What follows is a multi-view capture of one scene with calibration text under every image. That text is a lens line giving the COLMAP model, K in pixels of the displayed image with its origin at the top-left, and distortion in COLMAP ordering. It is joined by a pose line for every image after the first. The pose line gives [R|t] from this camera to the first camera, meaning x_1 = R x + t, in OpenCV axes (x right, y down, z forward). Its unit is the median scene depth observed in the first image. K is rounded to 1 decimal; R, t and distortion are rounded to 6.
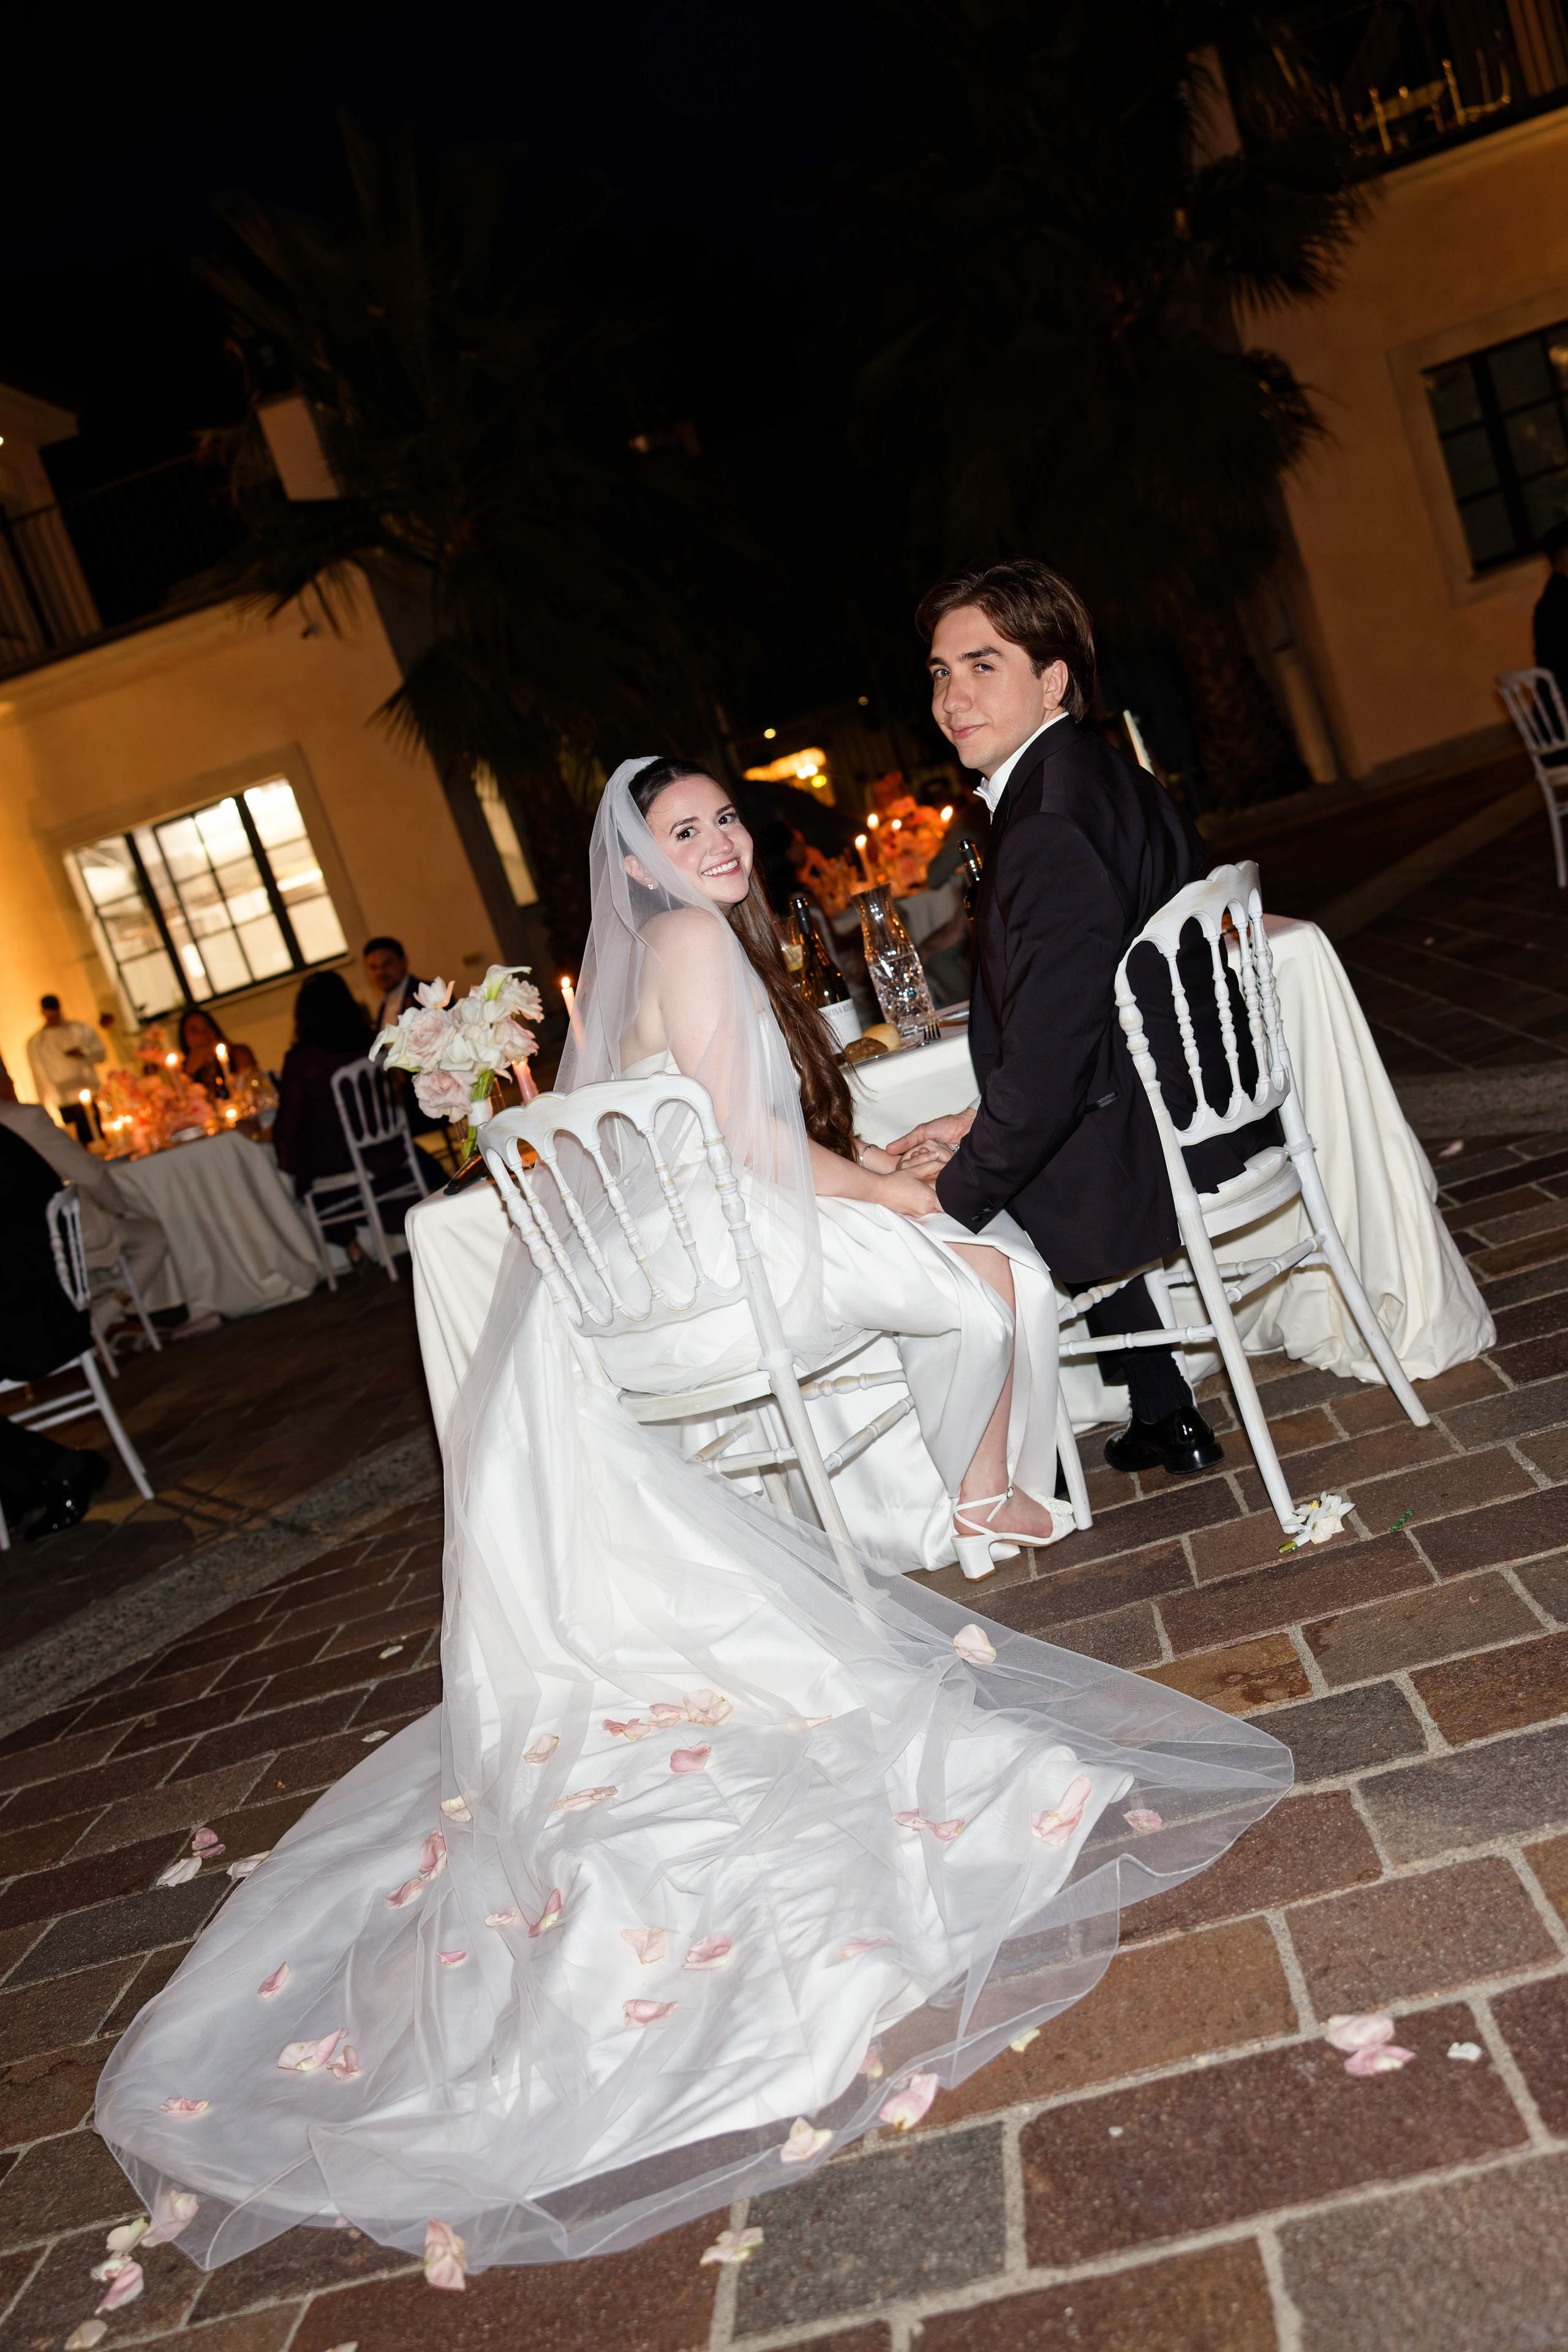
lens RADIAL K [[2084.0, 0, 800.6], [0, 2084.0, 1185.0], [0, 0, 1]] dist [0.035844, -0.002810]
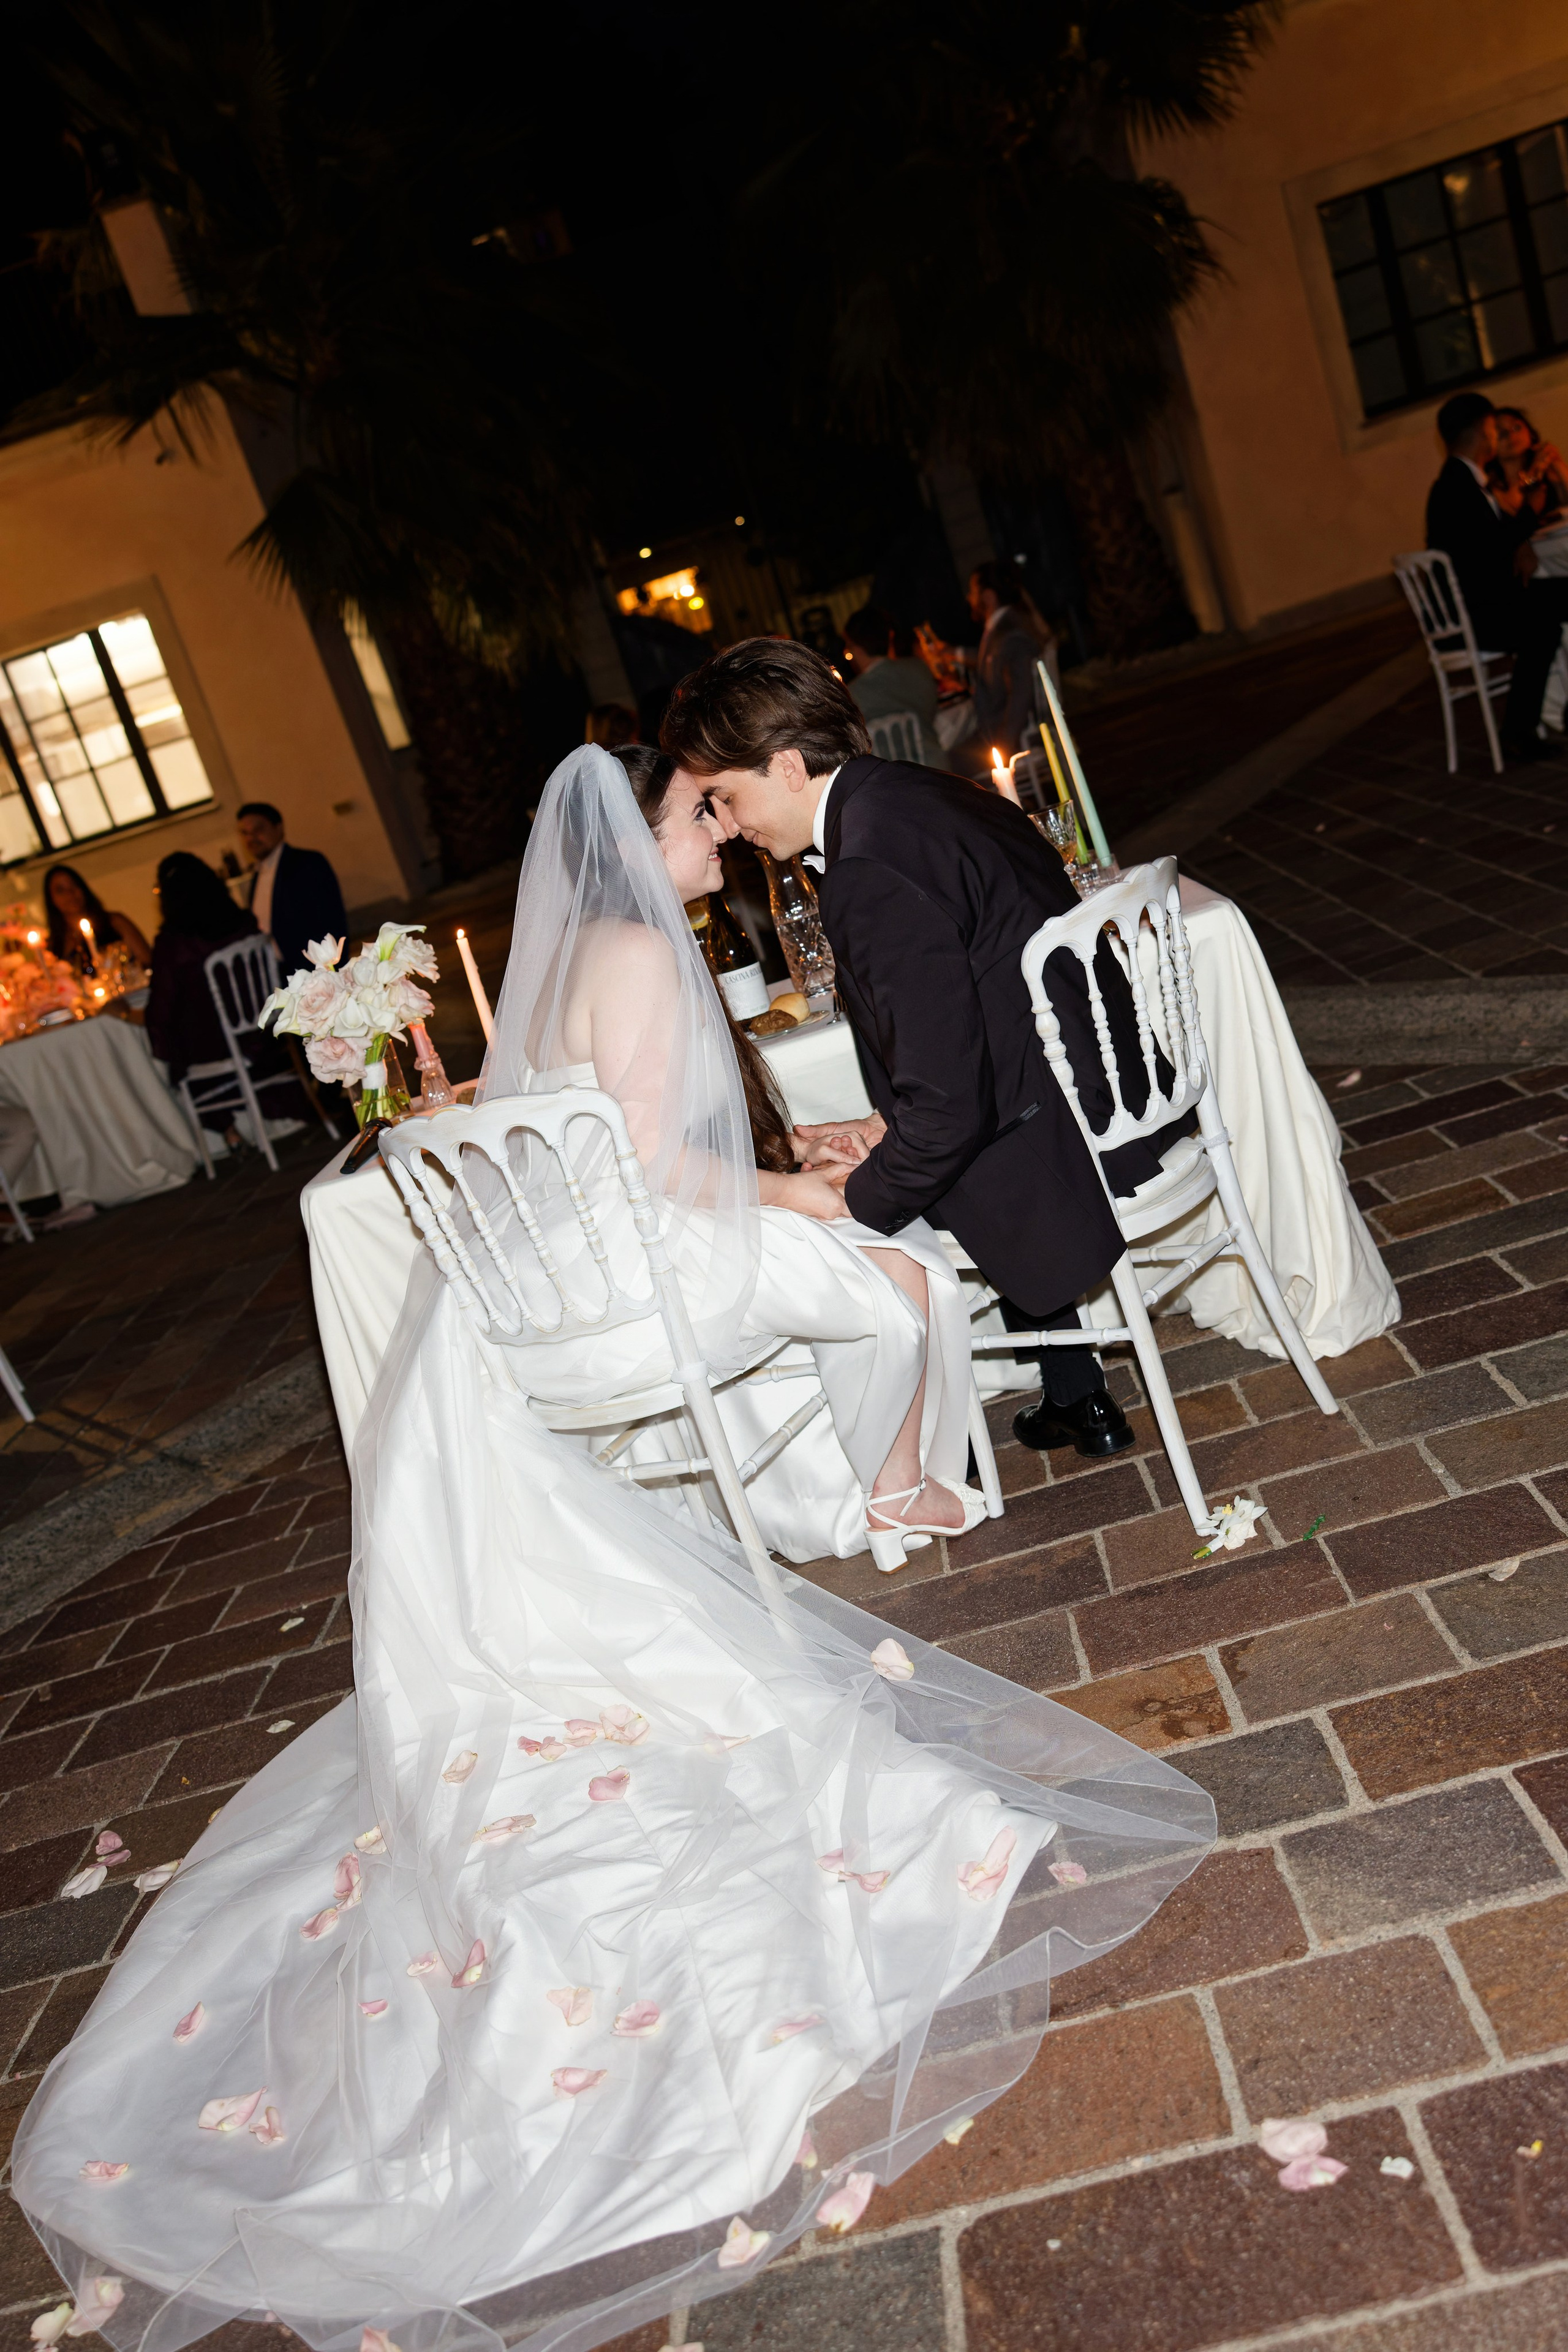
lens RADIAL K [[2084.0, 0, 801.6], [0, 2084.0, 1184.5], [0, 0, 1]] dist [0.035844, -0.002810]
pose [[0.998225, -0.004263, 0.059409, -0.013755], [-0.000744, 0.996465, 0.084010, -0.067507], [-0.059557, -0.083905, 0.994692, 0.020799]]
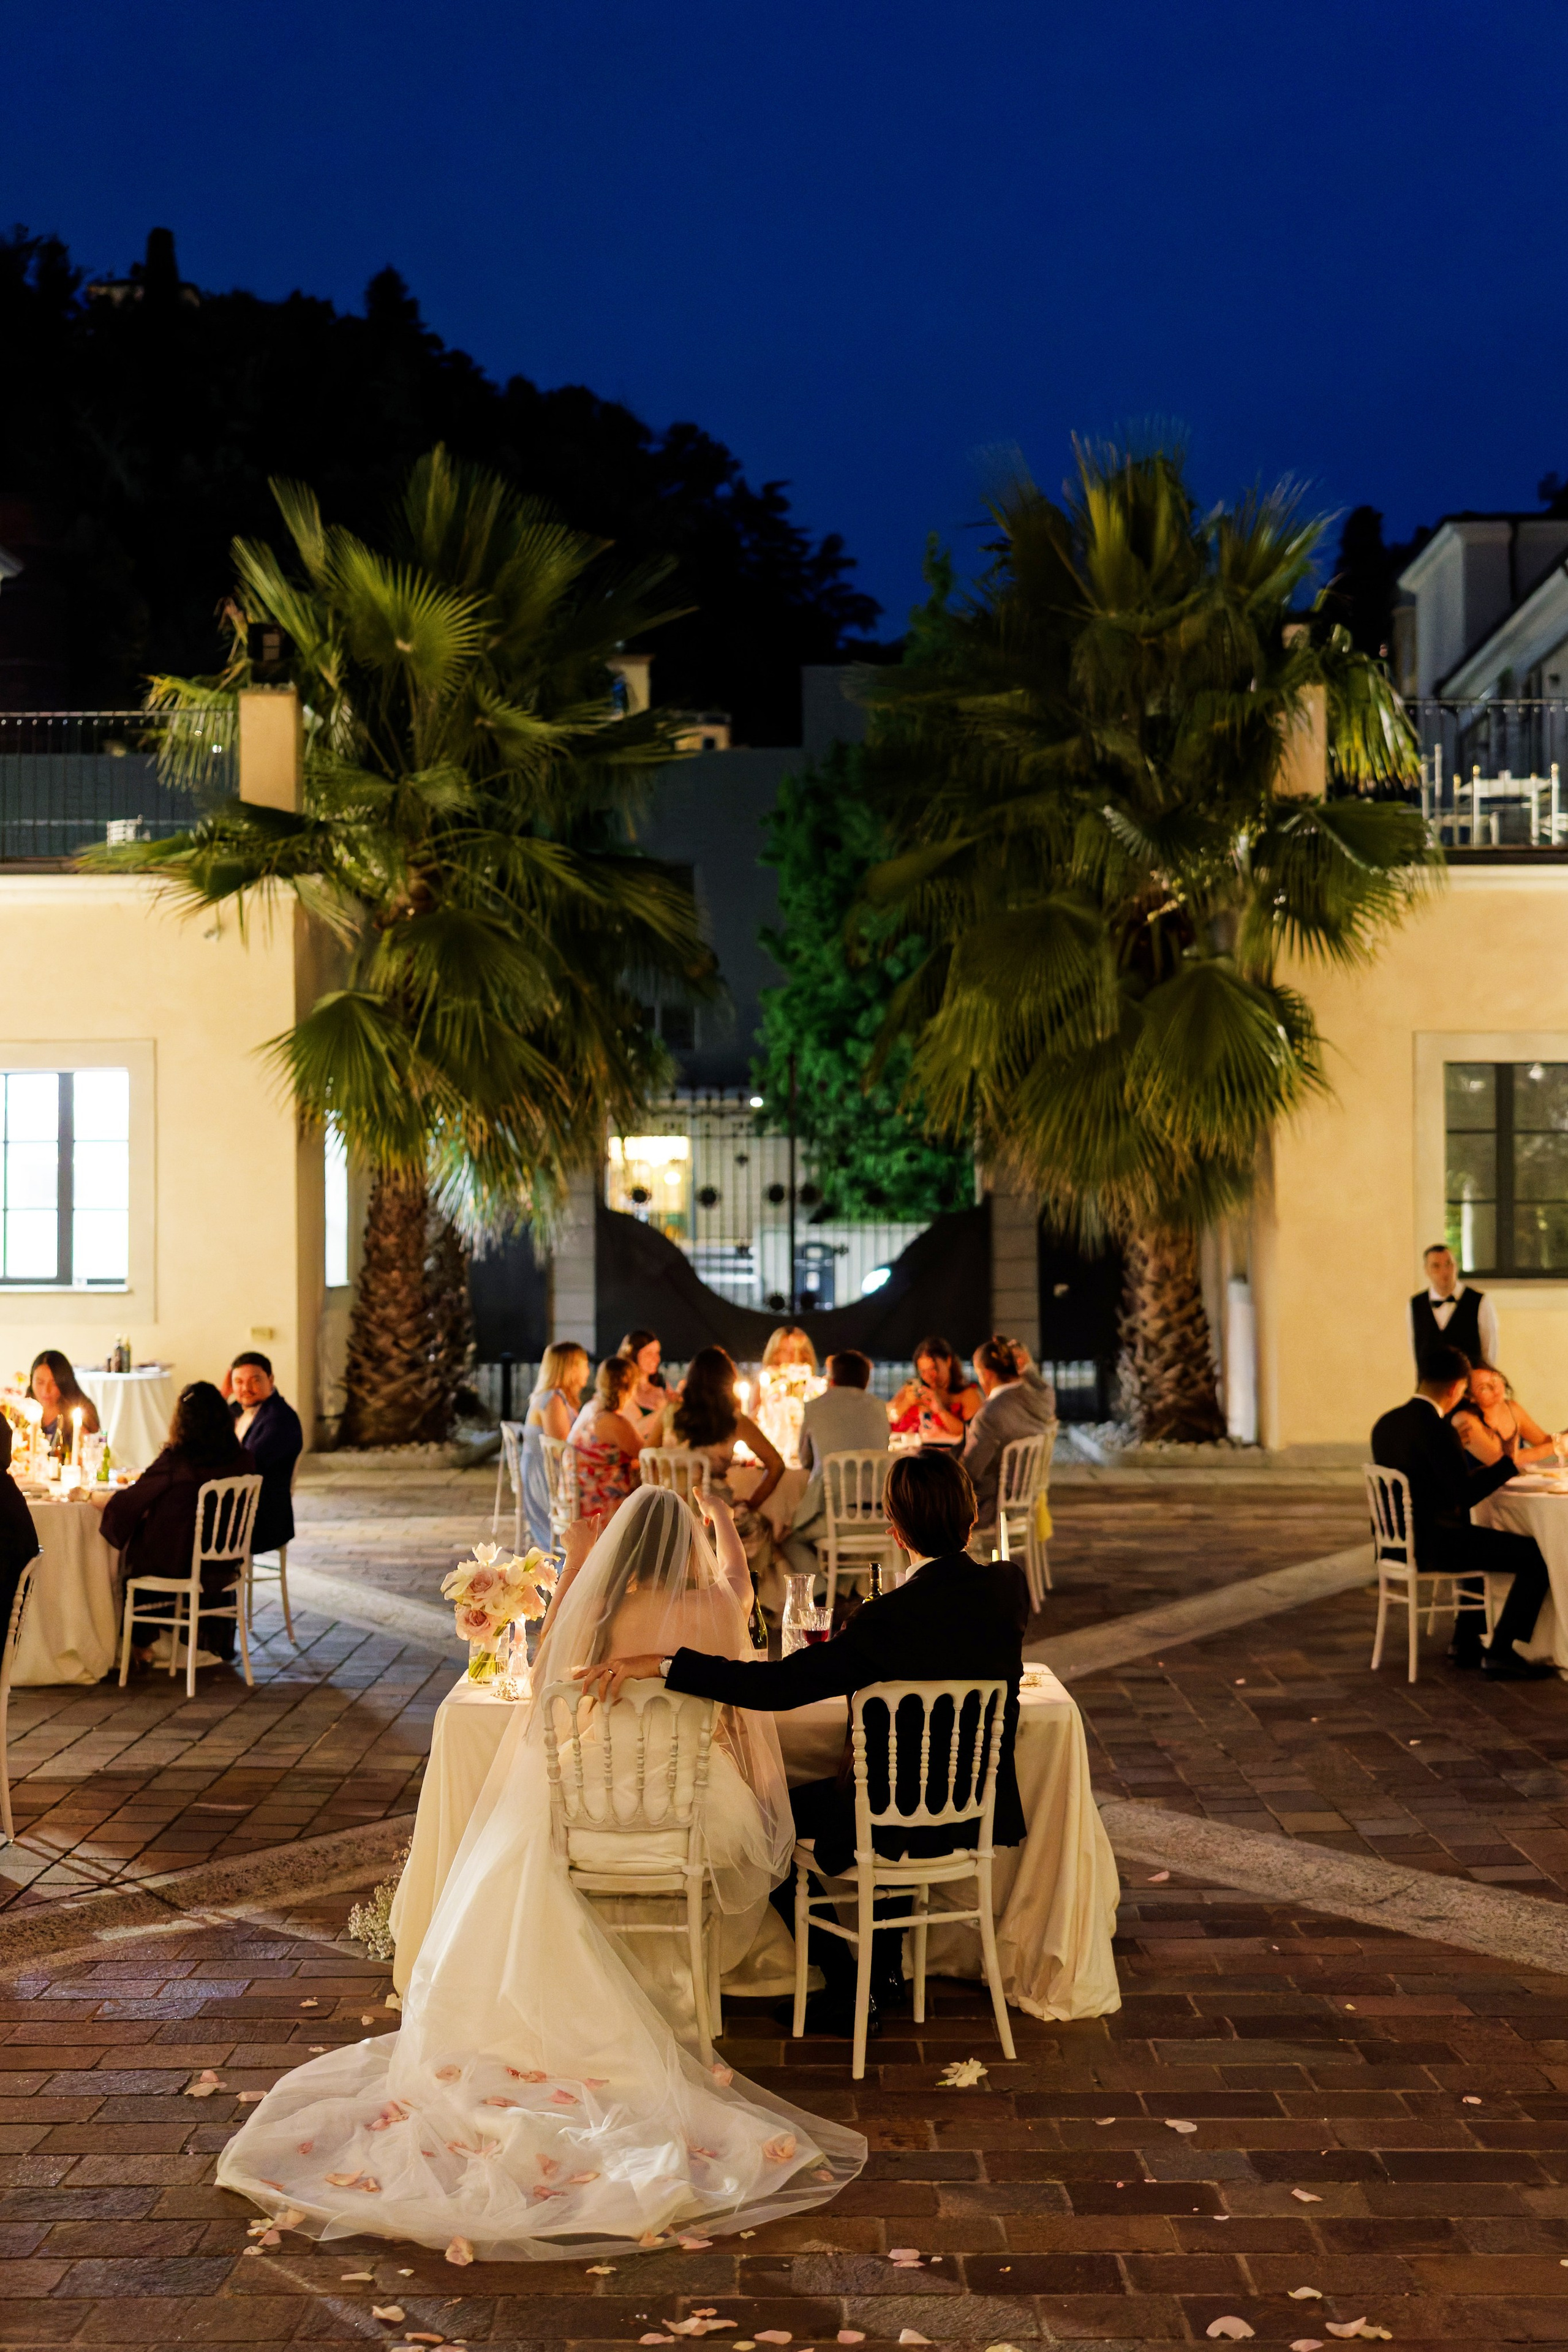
lens RADIAL K [[2932.3, 0, 774.4], [0, 2932.3, 1176.7], [0, 0, 1]] dist [0.036598, 0.000000]
pose [[0.948968, 0.310956, 0.052594, -0.178750], [-0.296528, 0.936553, -0.186924, -0.017009], [-0.107382, 0.161789, 0.980966, -1.044670]]
